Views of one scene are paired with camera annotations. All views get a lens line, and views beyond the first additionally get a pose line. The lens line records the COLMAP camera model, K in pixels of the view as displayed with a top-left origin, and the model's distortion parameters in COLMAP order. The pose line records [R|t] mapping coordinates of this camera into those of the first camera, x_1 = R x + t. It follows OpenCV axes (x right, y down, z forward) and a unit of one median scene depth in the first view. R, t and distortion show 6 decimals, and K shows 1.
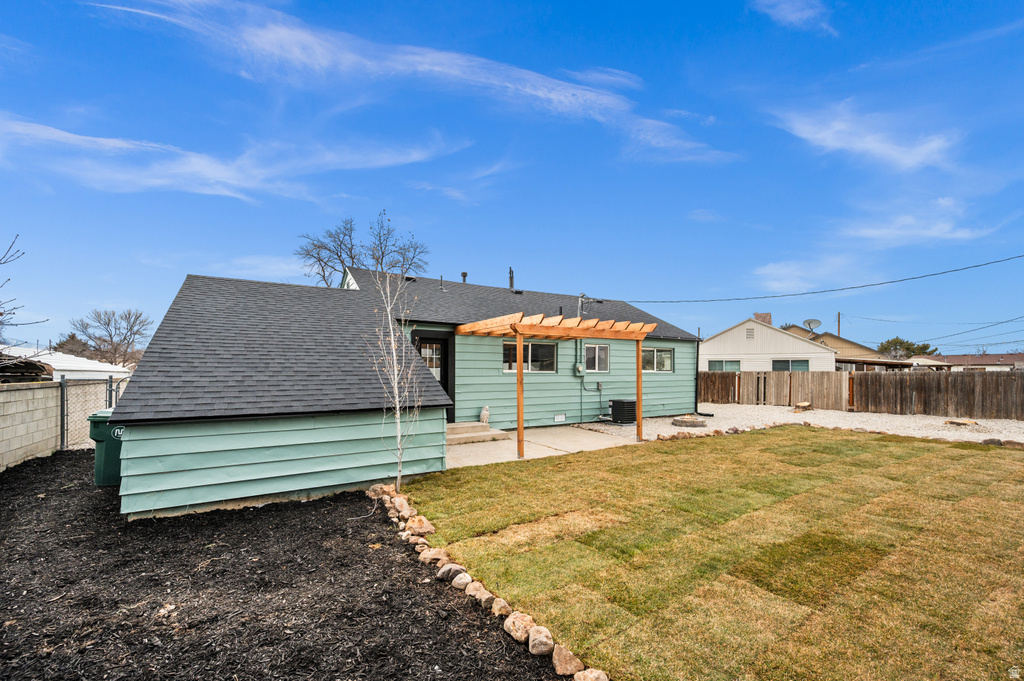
lens RADIAL K [[412.6, 0, 514.2], [0, 412.6, 387.1], [0, 0, 1]] dist [-0.000037, -0.000073]
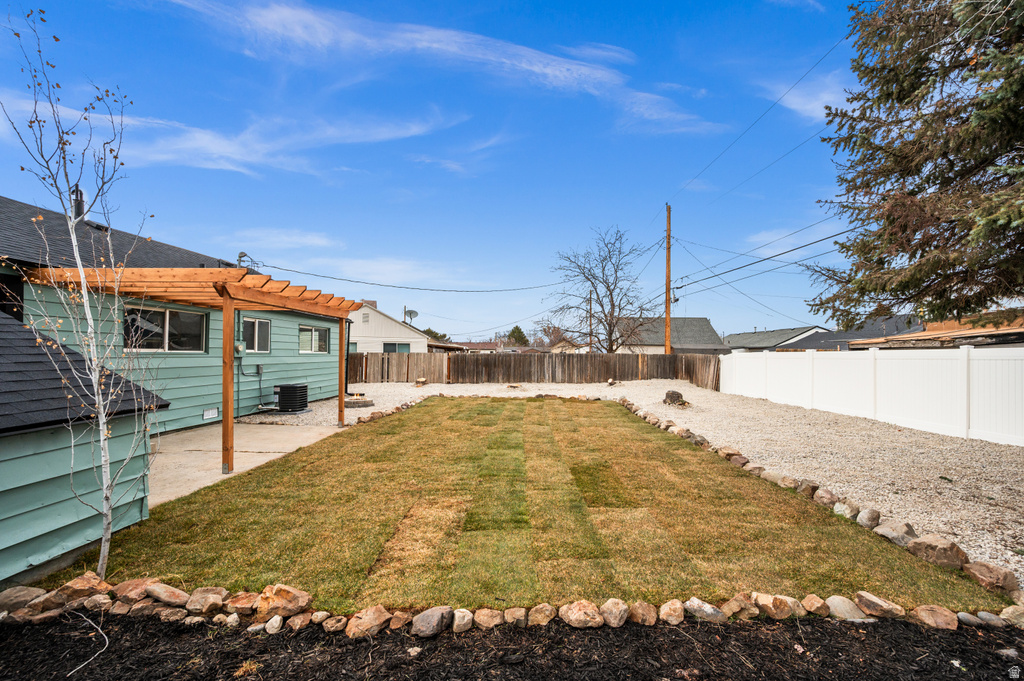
lens RADIAL K [[408.1, 0, 514.0], [0, 408.1, 353.9], [0, 0, 1]] dist [-0.000428, -0.000235]
pose [[0.559442, 0.002661, 0.828865, -0.204059], [0.026816, 0.999413, -0.021308, -0.002812], [-0.828436, 0.034148, 0.559042, 0.137264]]
